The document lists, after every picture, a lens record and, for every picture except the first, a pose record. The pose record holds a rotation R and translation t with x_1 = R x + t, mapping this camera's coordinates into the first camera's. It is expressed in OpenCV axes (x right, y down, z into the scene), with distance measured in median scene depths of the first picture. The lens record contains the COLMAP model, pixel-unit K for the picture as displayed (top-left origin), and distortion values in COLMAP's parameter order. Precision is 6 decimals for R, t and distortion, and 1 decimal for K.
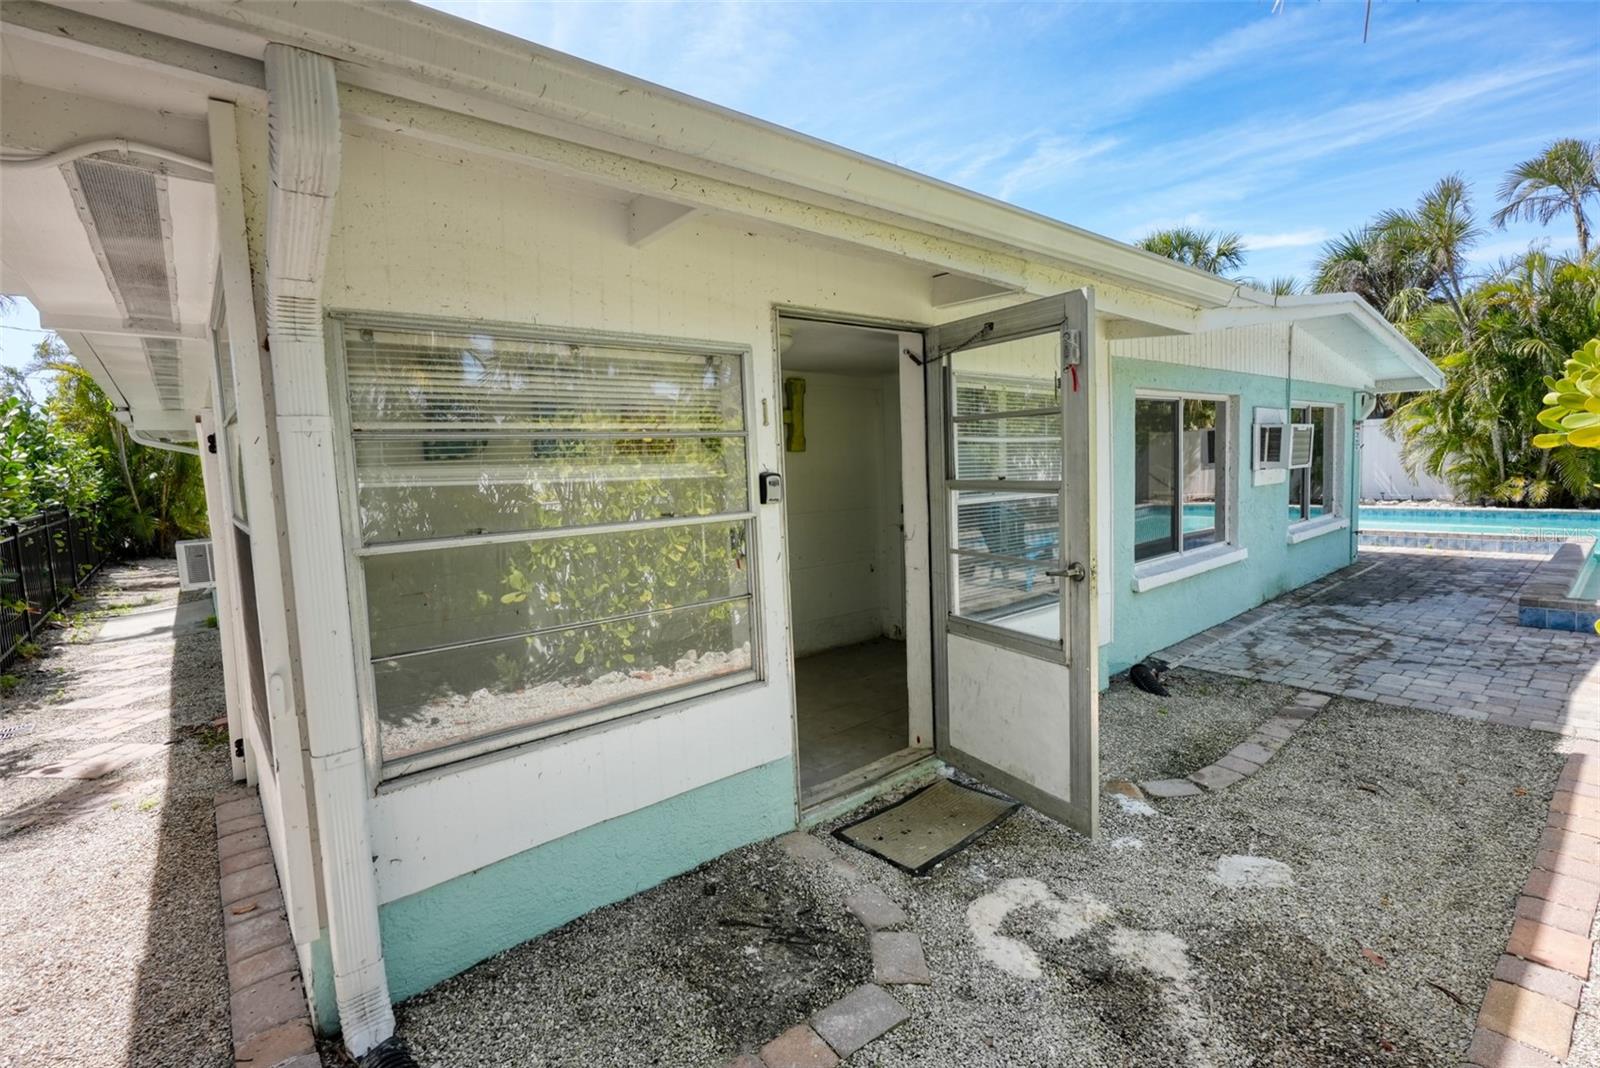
lens RADIAL K [[739.0, 0, 802.7], [0, 739.0, 526.5], [0, 0, 1]] dist [-0.004365, 0.004319]
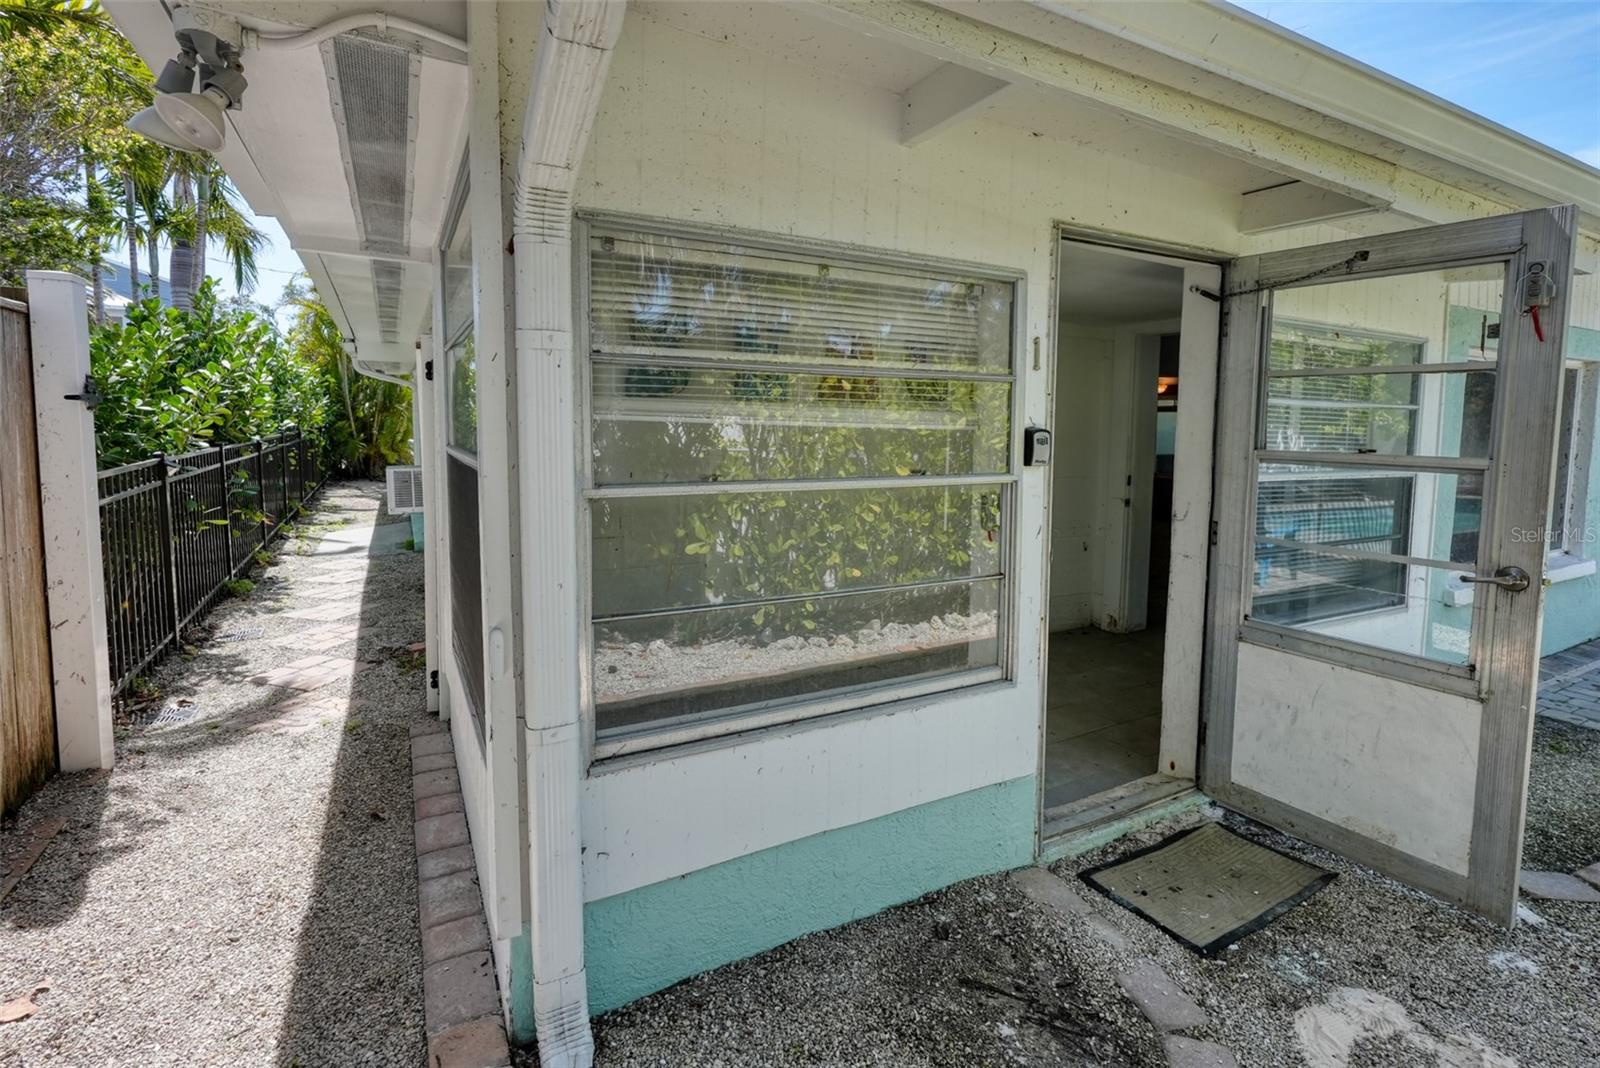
lens RADIAL K [[739.0, 0, 788.0], [0, 739.0, 487.5], [0, 0, 1]] dist [-0.004365, 0.004319]
pose [[0.978625, 0.067568, -0.194237, -0.162750], [-0.066645, 0.997713, 0.011287, 0.001909], [0.194555, 0.001899, 0.980890, 0.158477]]
